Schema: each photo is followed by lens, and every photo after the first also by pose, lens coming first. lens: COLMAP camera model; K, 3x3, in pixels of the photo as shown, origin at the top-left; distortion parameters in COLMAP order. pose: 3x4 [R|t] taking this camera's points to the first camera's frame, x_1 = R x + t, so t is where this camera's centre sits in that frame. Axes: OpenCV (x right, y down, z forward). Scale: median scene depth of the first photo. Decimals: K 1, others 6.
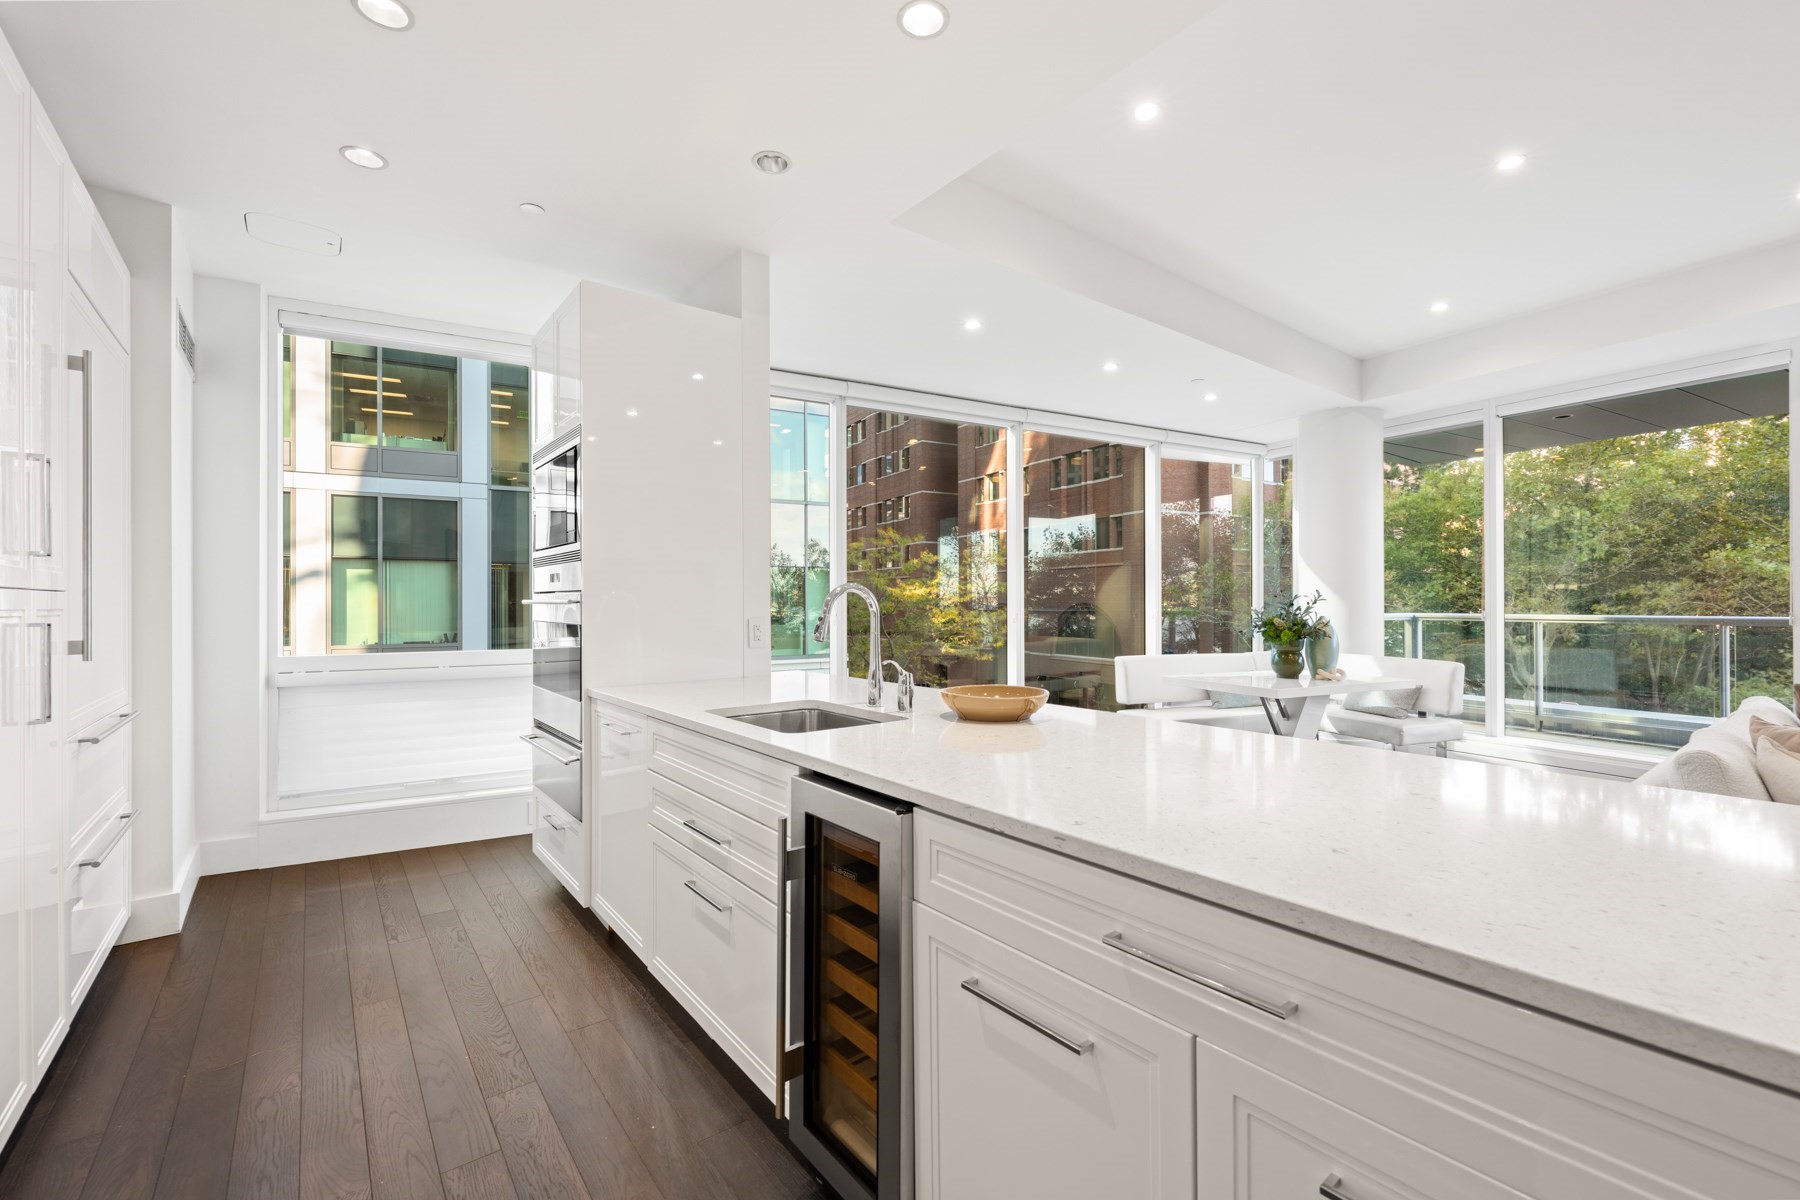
lens RADIAL K [[754.8, 0, 900.0], [0, 754.8, 600.0], [0, 0, 1]] dist [-0.001709, 0.000153]
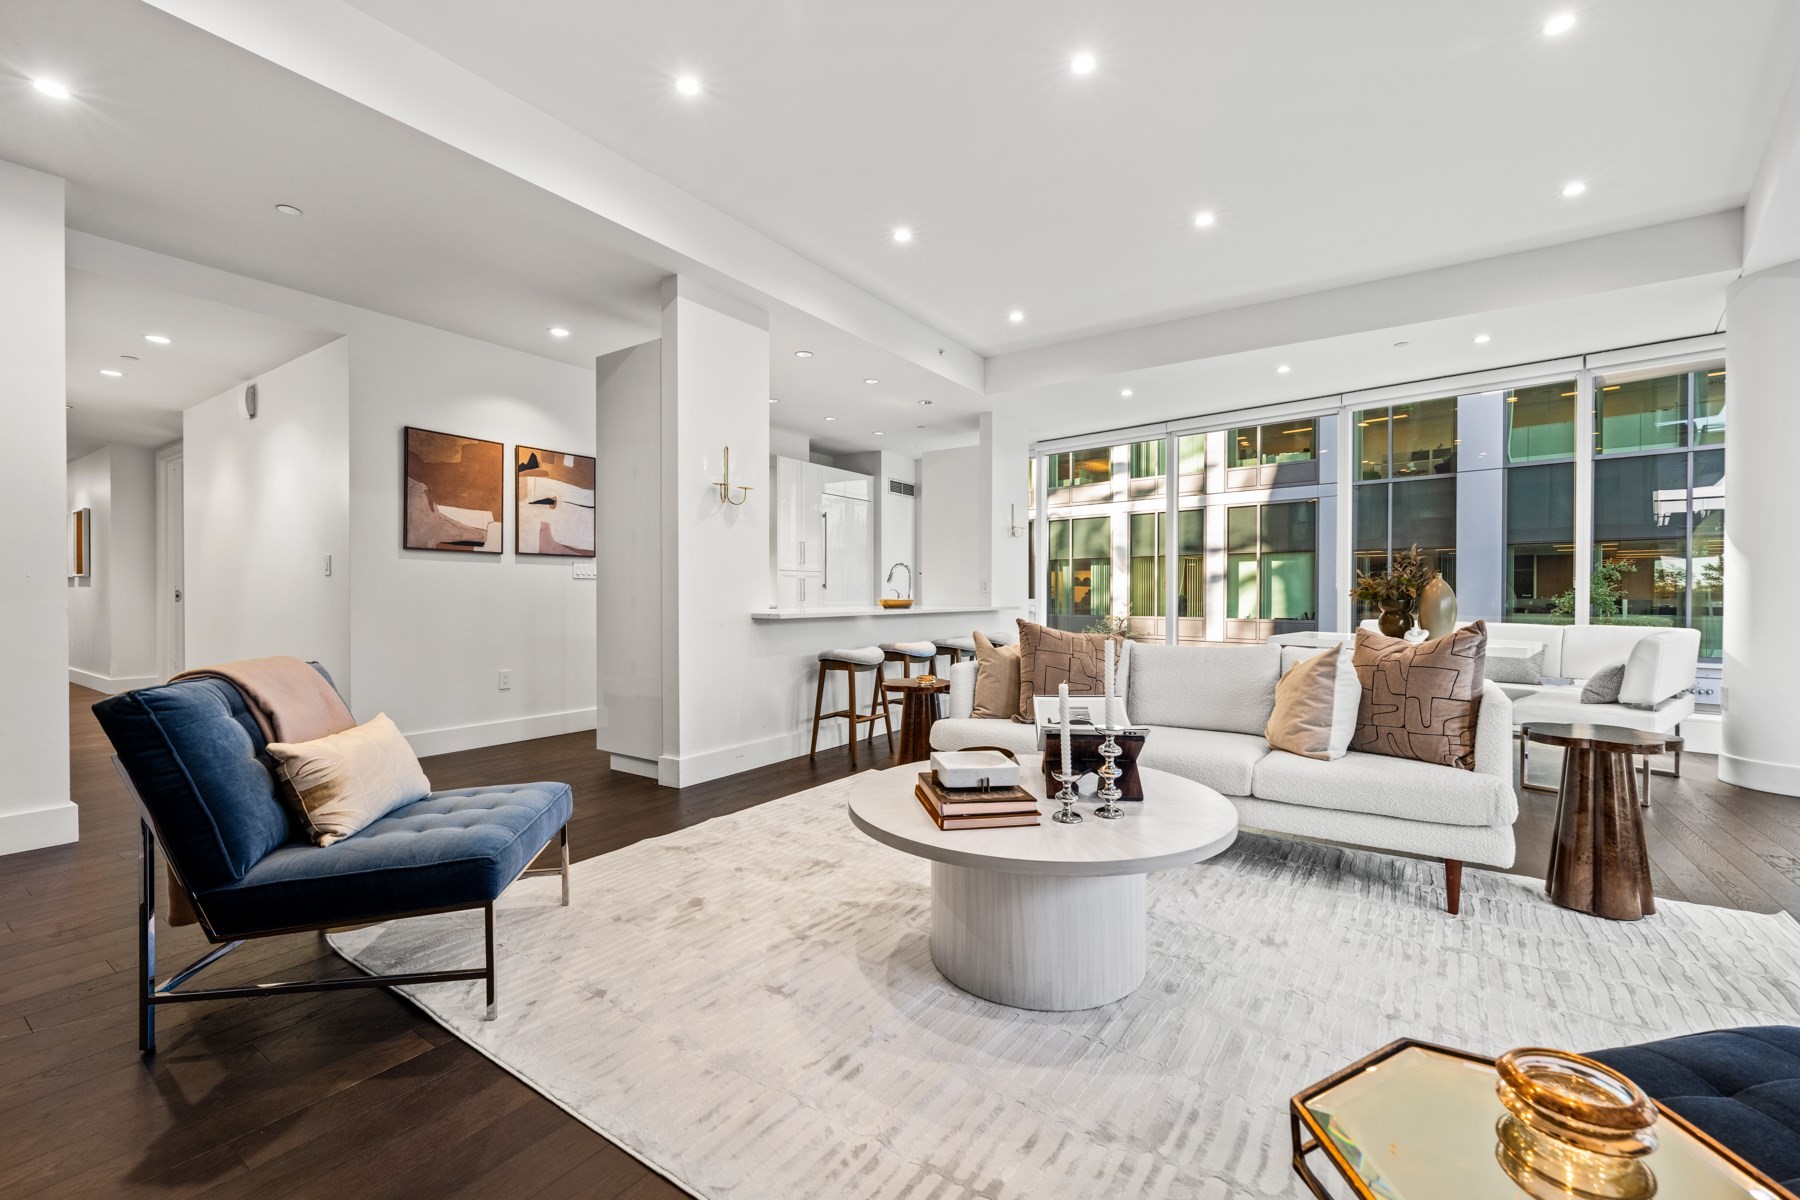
lens RADIAL K [[754.8, 0, 900.0], [0, 754.8, 600.0], [0, 0, 1]] dist [-0.001709, 0.000153]
pose [[0.308585, 0.008764, -0.951157, 0.350794], [0.001182, 0.999953, 0.009597, 0.011681], [0.951196, -0.004086, 0.308560, 0.016313]]
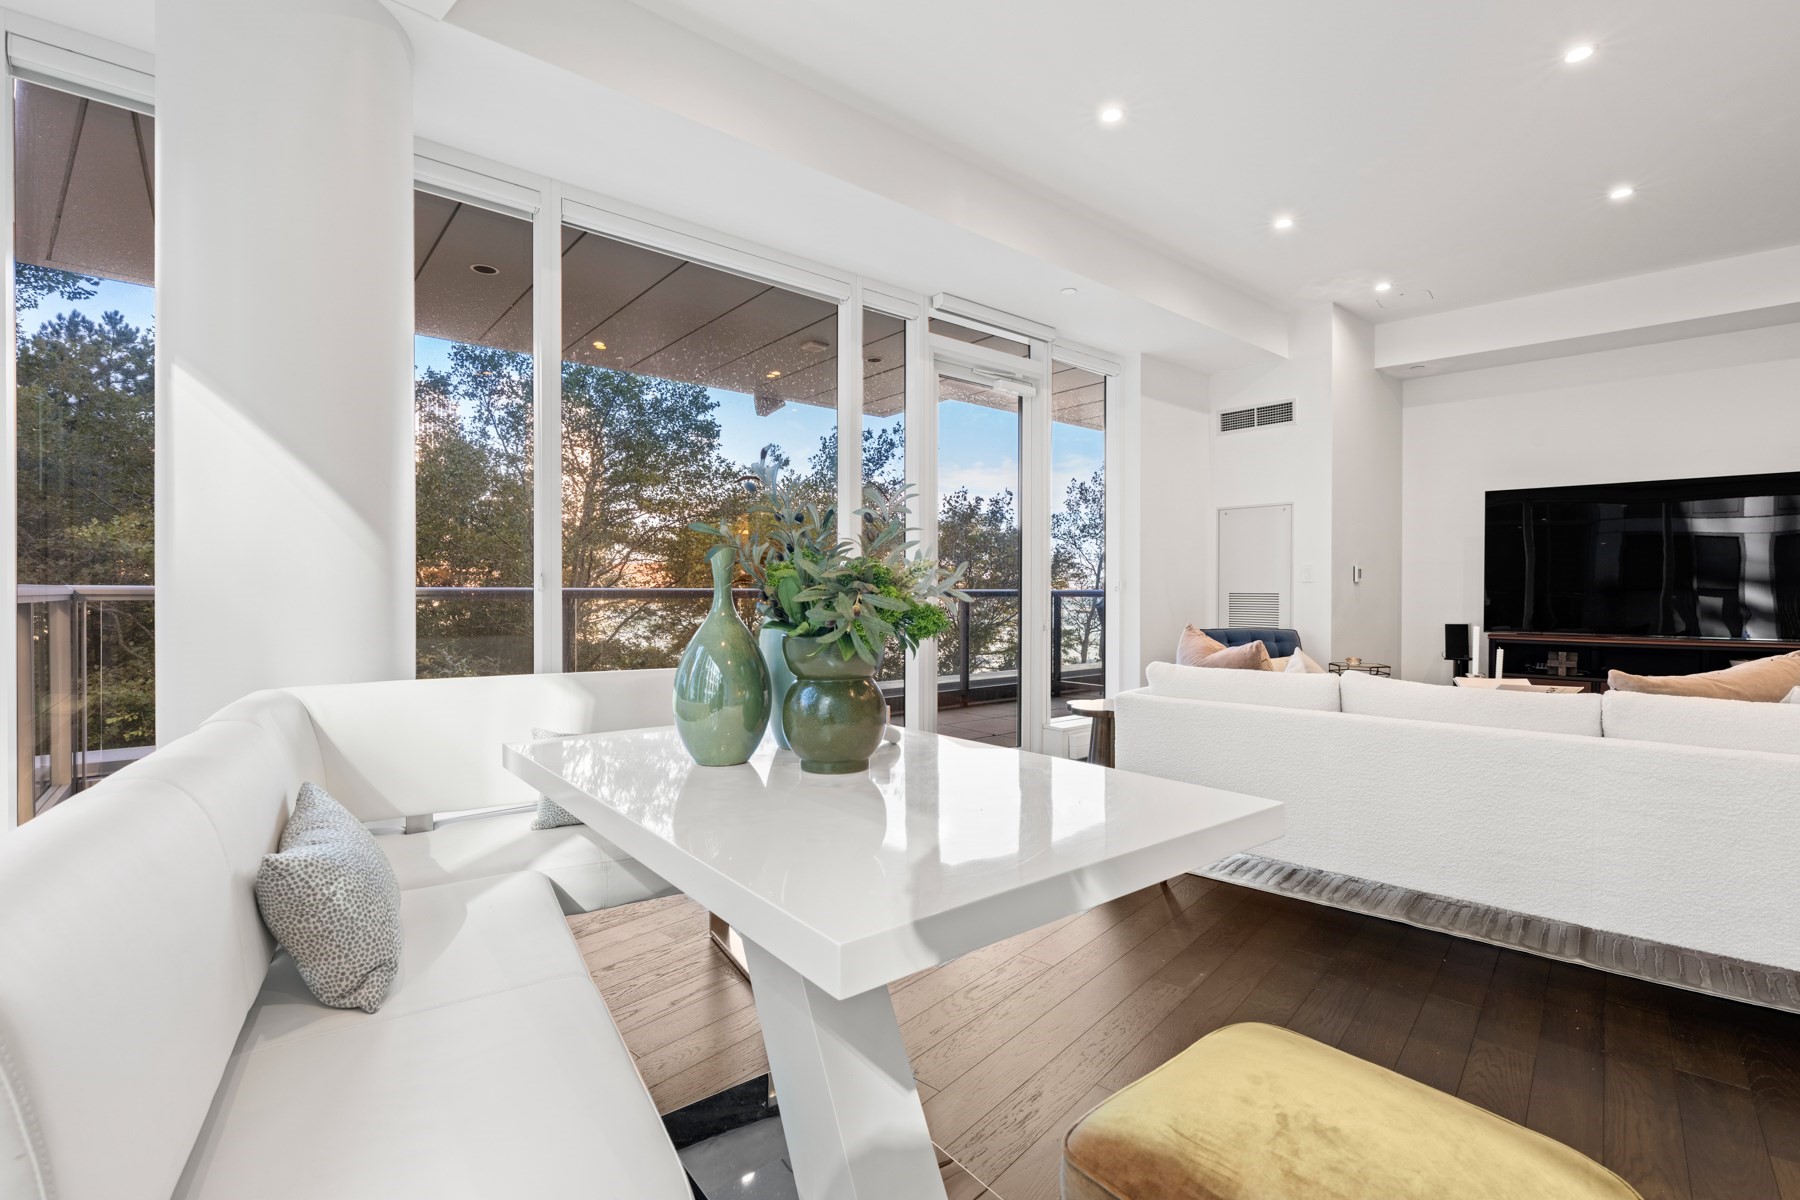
lens RADIAL K [[811.1, 0, 902.5], [0, 811.1, 594.8], [0, 0, 1]] dist [-0.000242, 0.000104]
pose [[-0.192947, -0.001610, 0.981208, 0.055904], [-0.003014, 0.999995, 0.001048, 0.009824], [-0.981205, -0.002755, -0.192951, 0.285714]]
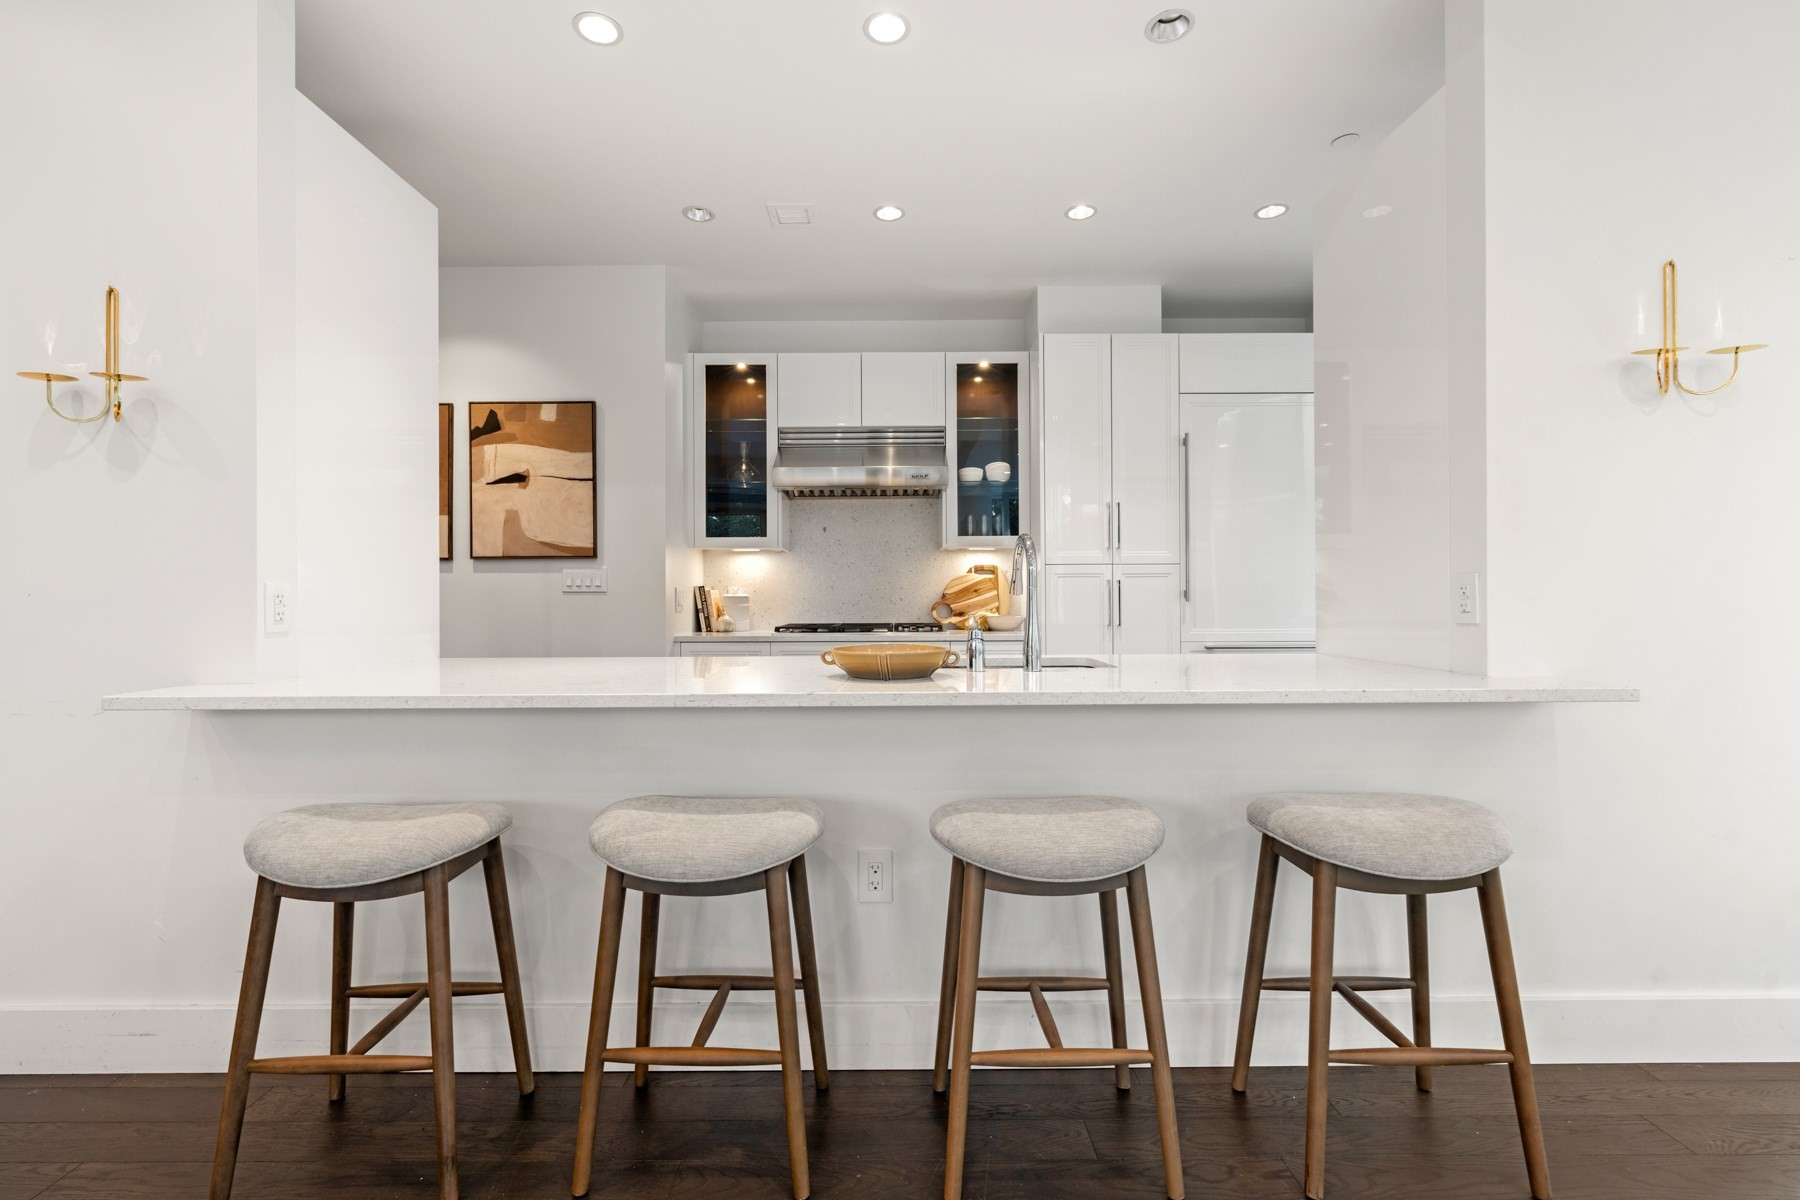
lens RADIAL K [[786.4, 0, 894.8], [0, 786.4, 590.7], [0, 0, 1]] dist [-0.000403, -0.000050]
pose [[-0.611882, 0.001773, -0.790947, 0.108457], [0.008986, 0.999949, -0.004710, 0.006759], [0.790898, -0.009989, -0.611866, 0.196566]]
